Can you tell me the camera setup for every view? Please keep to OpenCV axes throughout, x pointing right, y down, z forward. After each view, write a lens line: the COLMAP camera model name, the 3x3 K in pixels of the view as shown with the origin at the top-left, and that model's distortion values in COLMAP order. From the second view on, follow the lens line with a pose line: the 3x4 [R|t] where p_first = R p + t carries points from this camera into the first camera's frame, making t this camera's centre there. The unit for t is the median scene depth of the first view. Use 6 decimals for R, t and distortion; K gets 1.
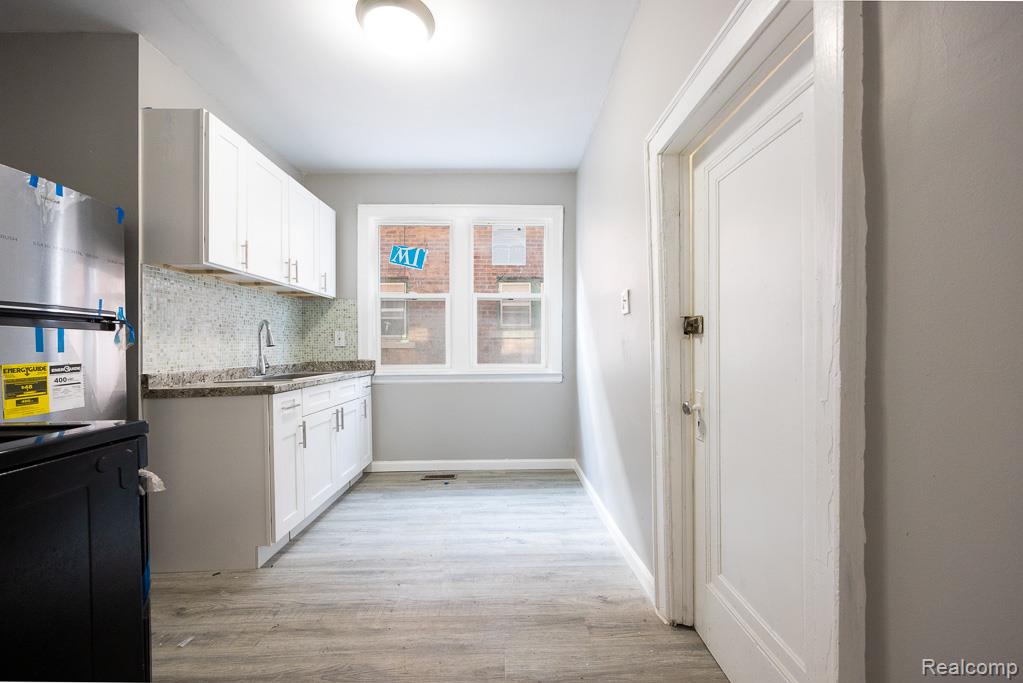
lens RADIAL K [[423.3, 0, 513.0], [0, 423.3, 345.7], [0, 0, 1]] dist [0.001459, 0.000034]
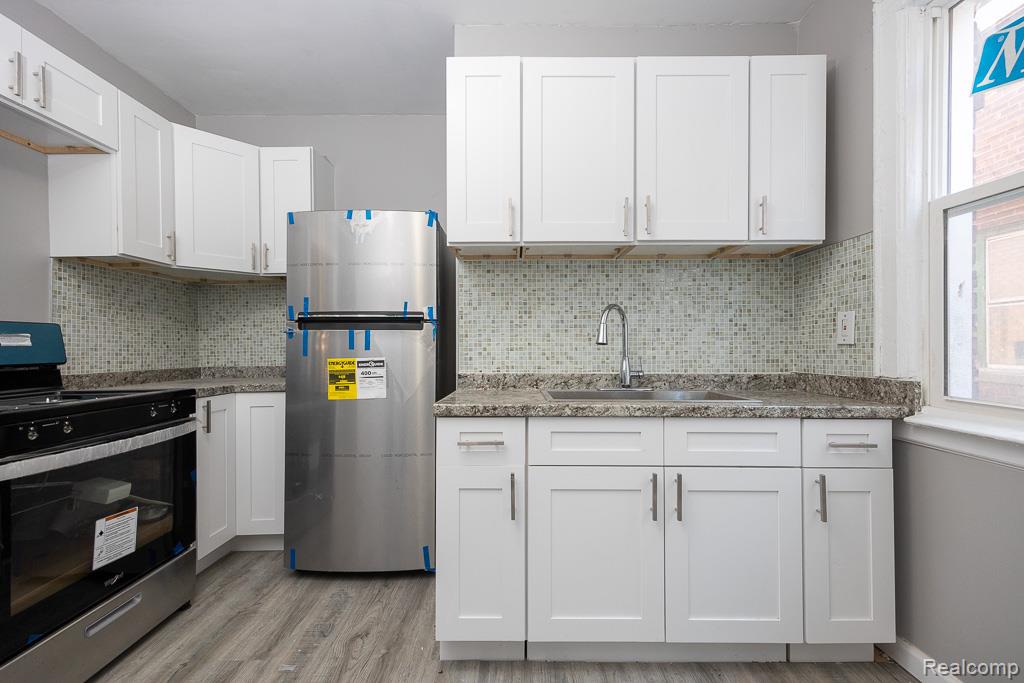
lens RADIAL K [[423.7, 0, 514.0], [0, 423.7, 345.8], [0, 0, 1]] dist [0.001459, 0.000034]
pose [[-0.021137, 0.010143, -0.999725, 0.107072], [0.004843, 0.999938, 0.010043, -0.005498], [0.999765, -0.004630, -0.021185, 1.241501]]
